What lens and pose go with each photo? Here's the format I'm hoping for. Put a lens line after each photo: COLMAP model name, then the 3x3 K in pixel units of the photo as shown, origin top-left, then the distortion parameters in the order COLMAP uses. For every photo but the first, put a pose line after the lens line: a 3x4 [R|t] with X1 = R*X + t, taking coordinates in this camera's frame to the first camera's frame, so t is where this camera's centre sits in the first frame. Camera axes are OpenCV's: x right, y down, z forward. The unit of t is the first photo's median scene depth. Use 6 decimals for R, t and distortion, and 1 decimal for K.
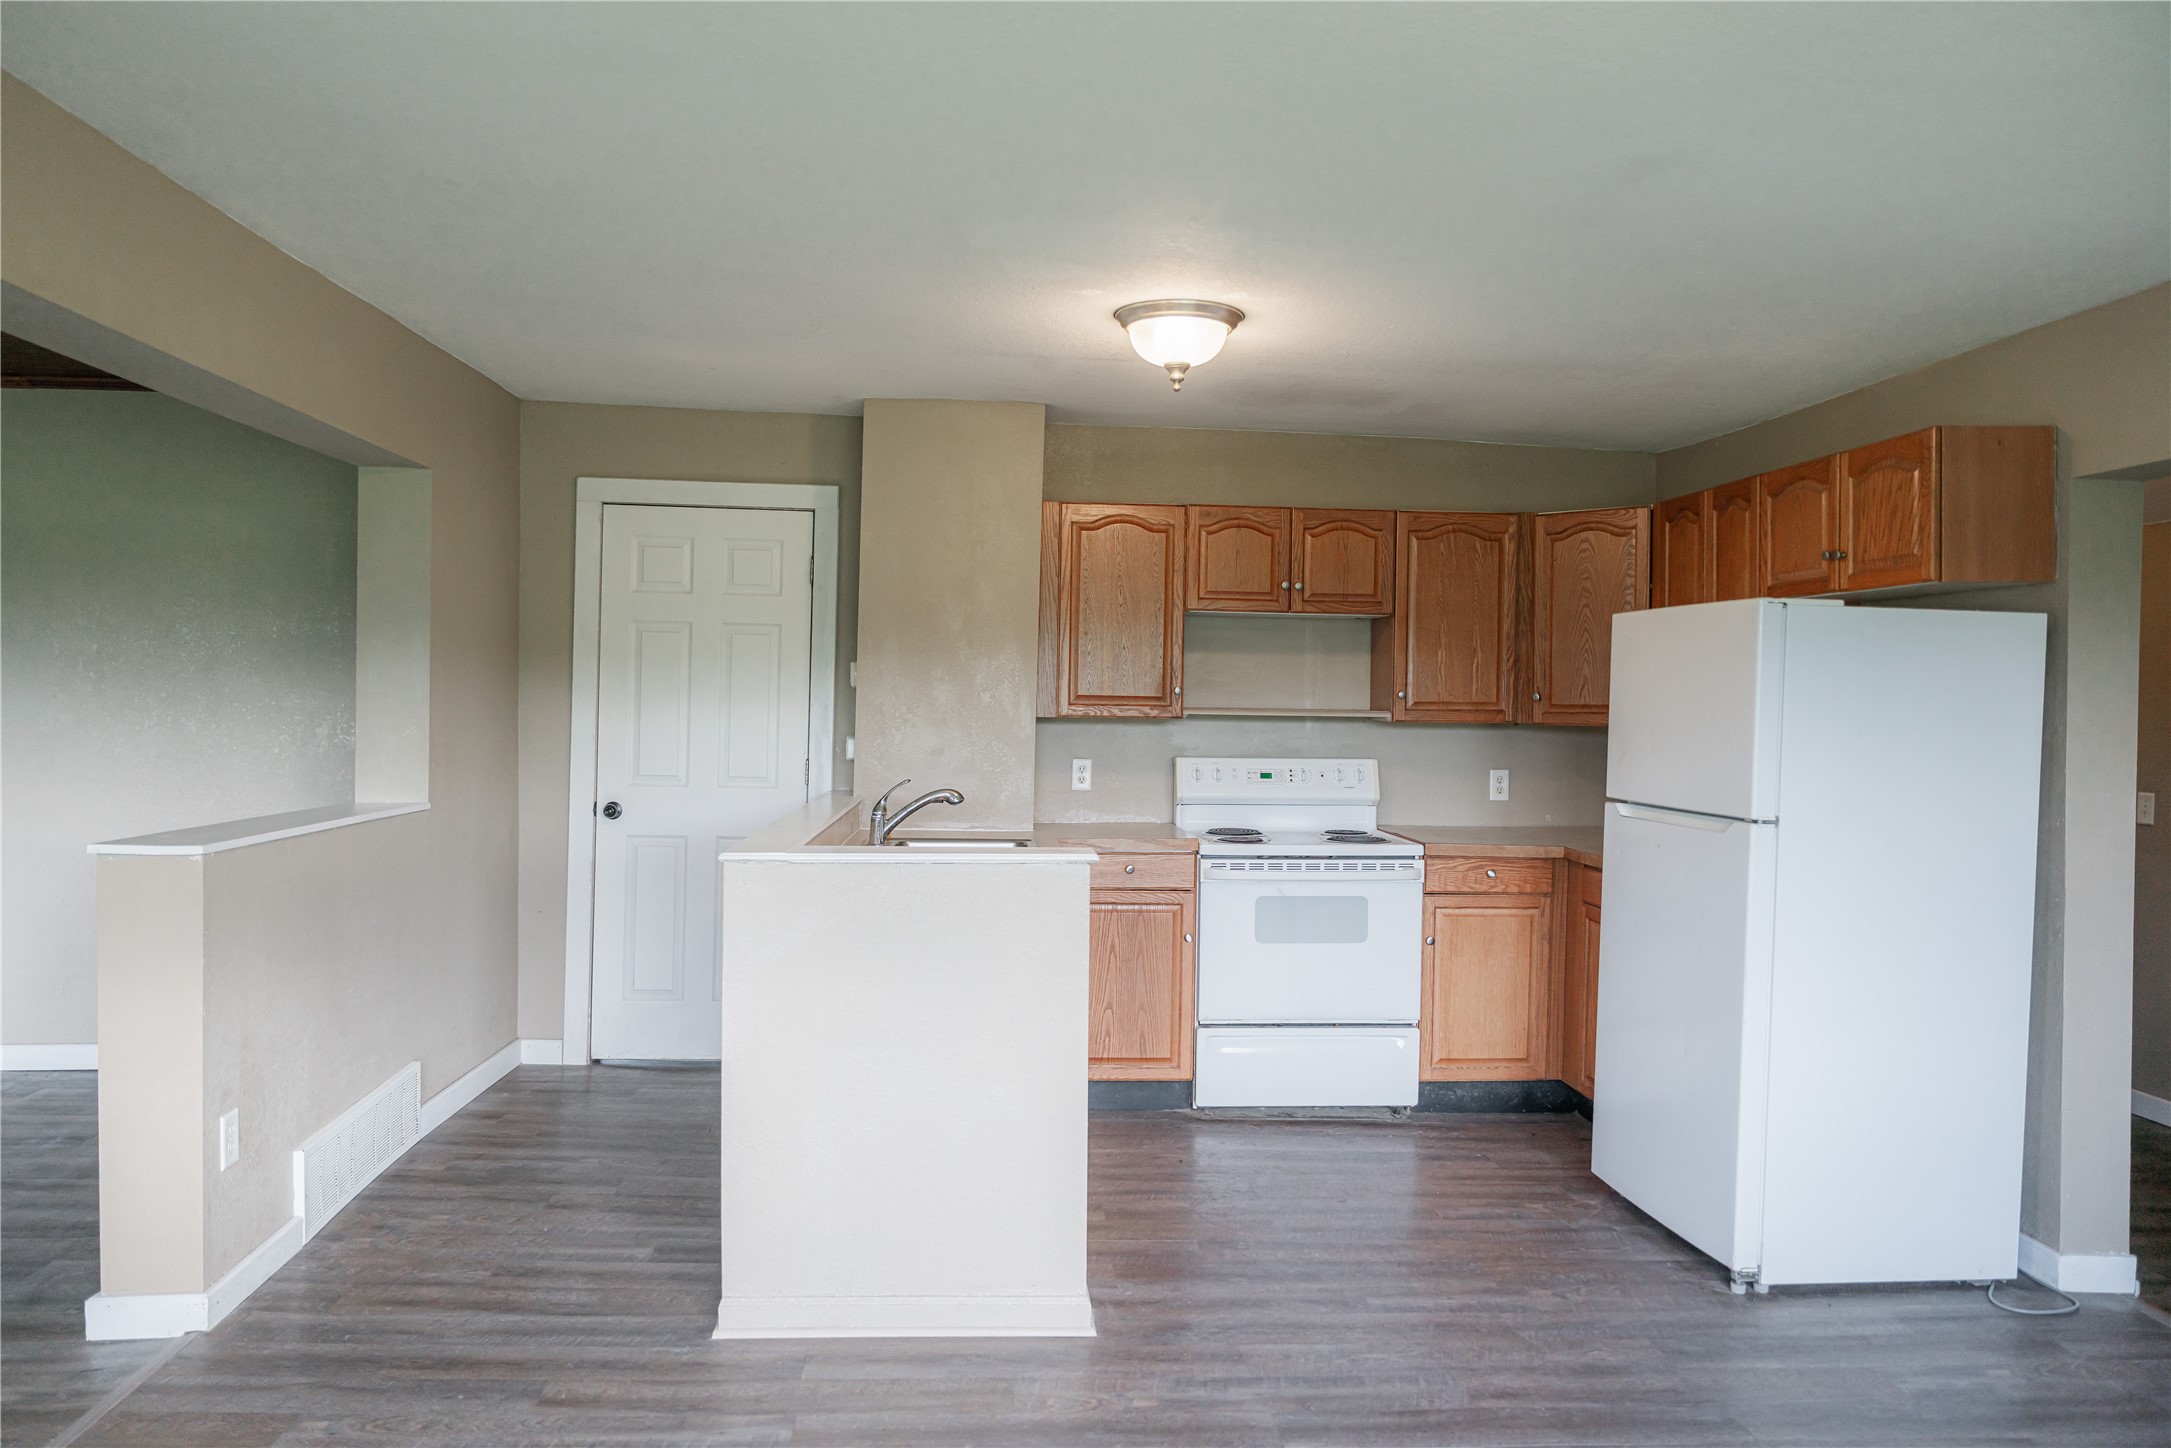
lens RADIAL K [[1427.6, 0, 1085.5], [0, 1427.6, 724.0], [0, 0, 1]] dist [0.000021, -0.000306]
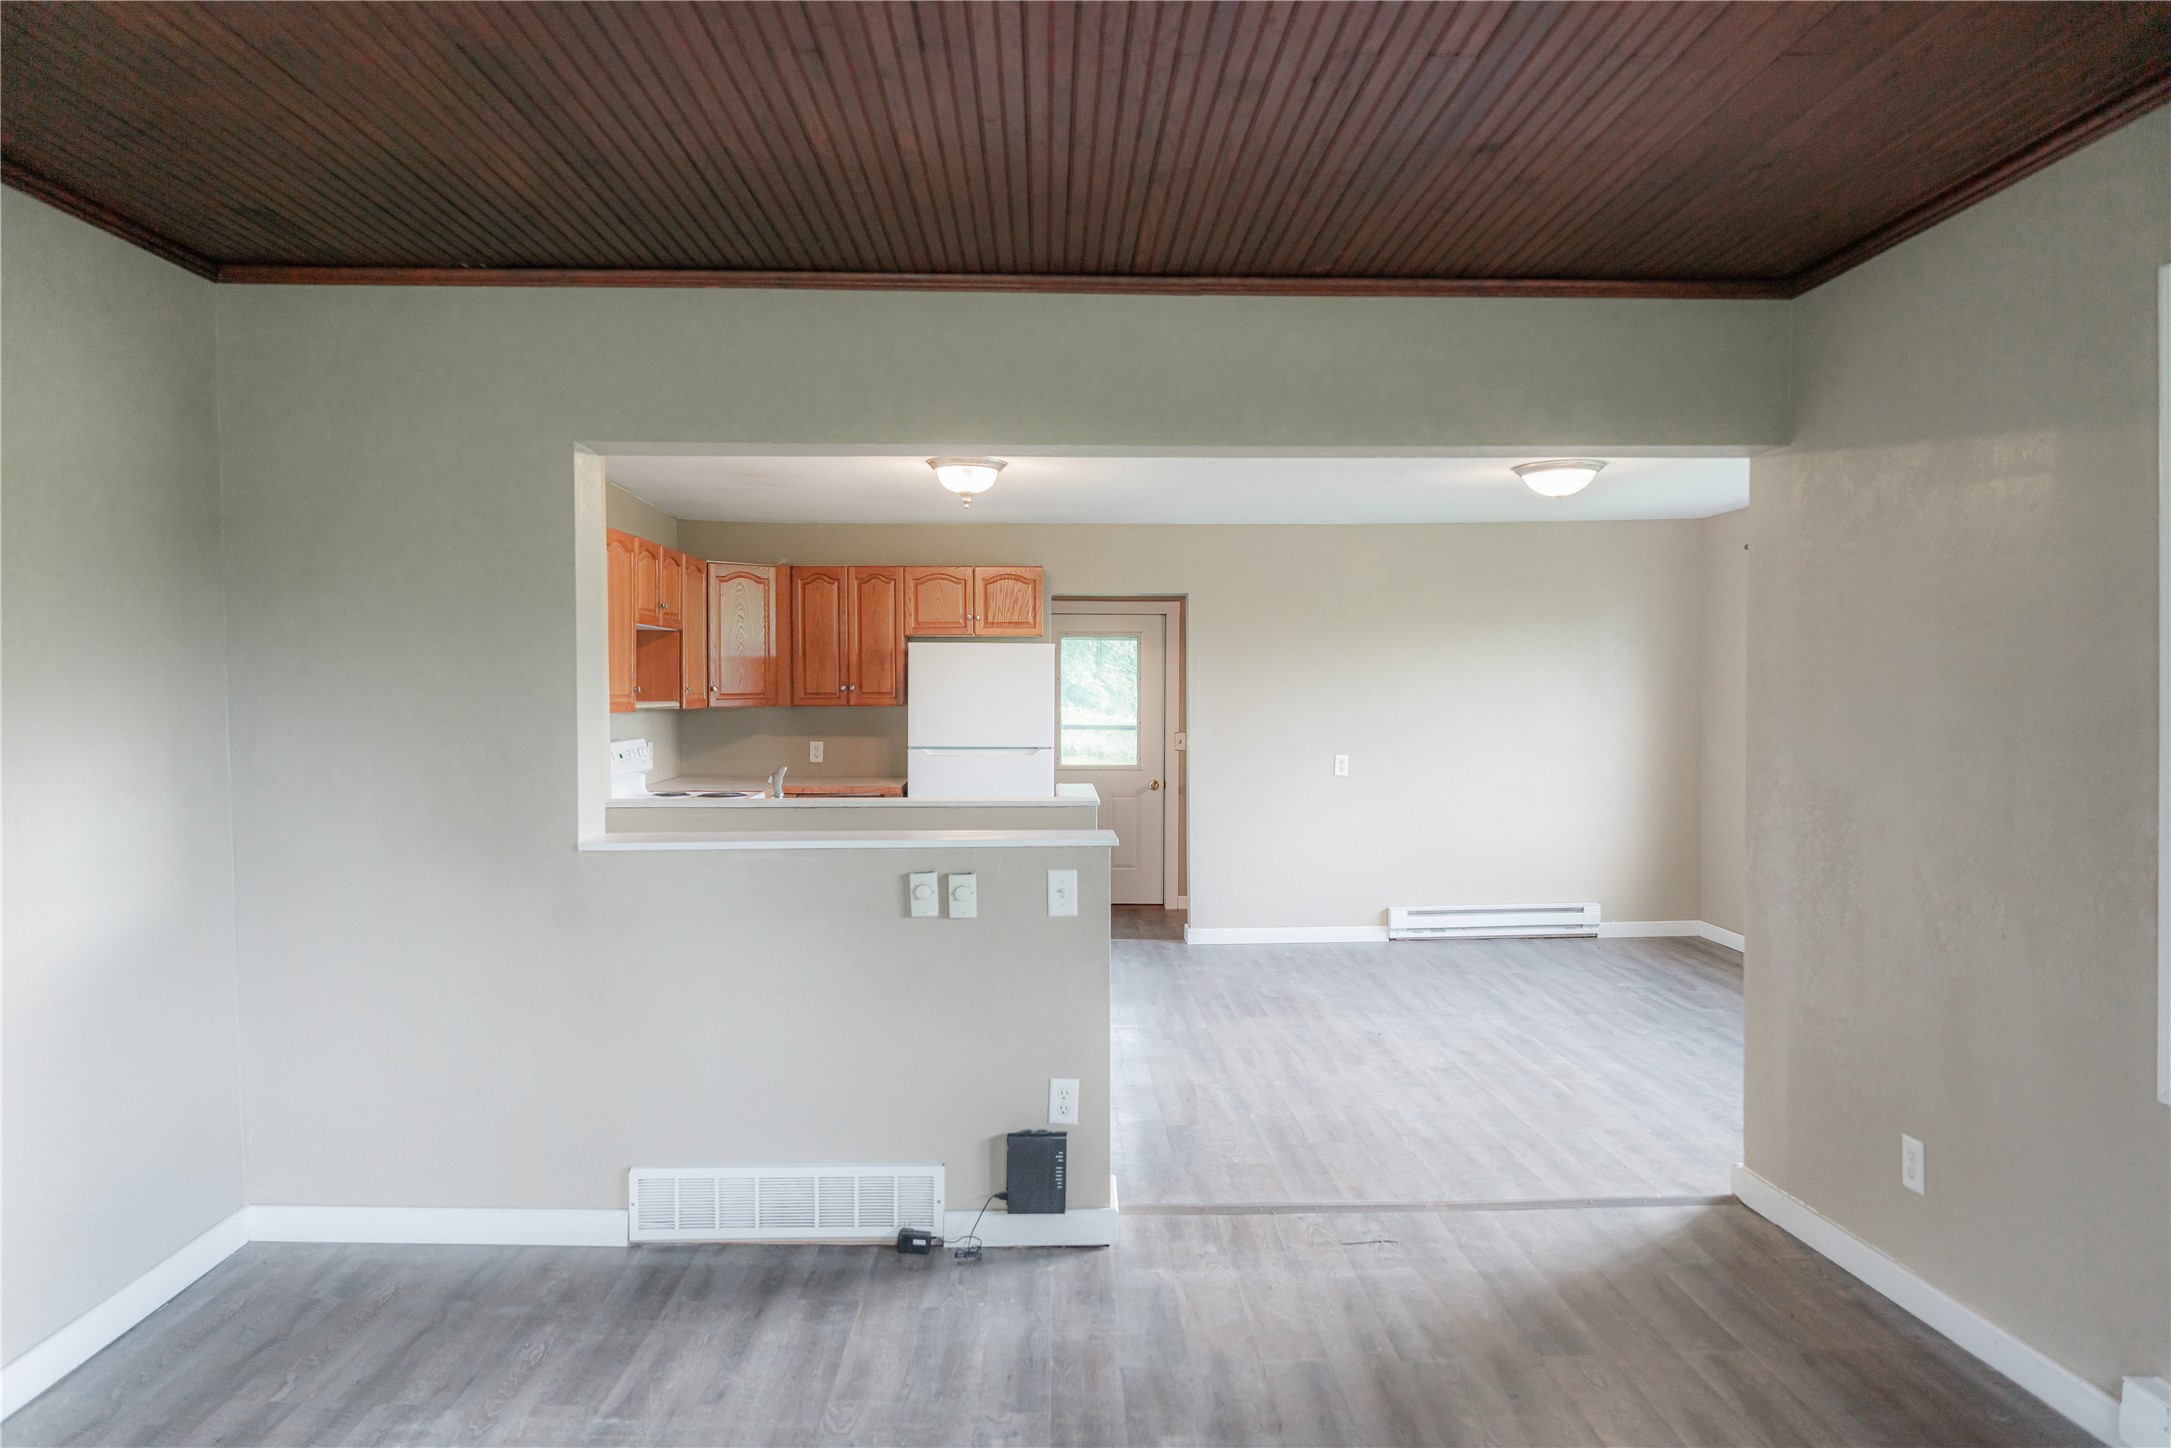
lens RADIAL K [[1427.6, 0, 1085.5], [0, 1427.6, 724.0], [0, 0, 1]] dist [0.000021, -0.000306]
pose [[0.048098, -0.023782, 0.998559, -1.557695], [0.023930, 0.999457, 0.022651, -0.012938], [-0.998556, 0.022806, 0.048641, 0.808834]]
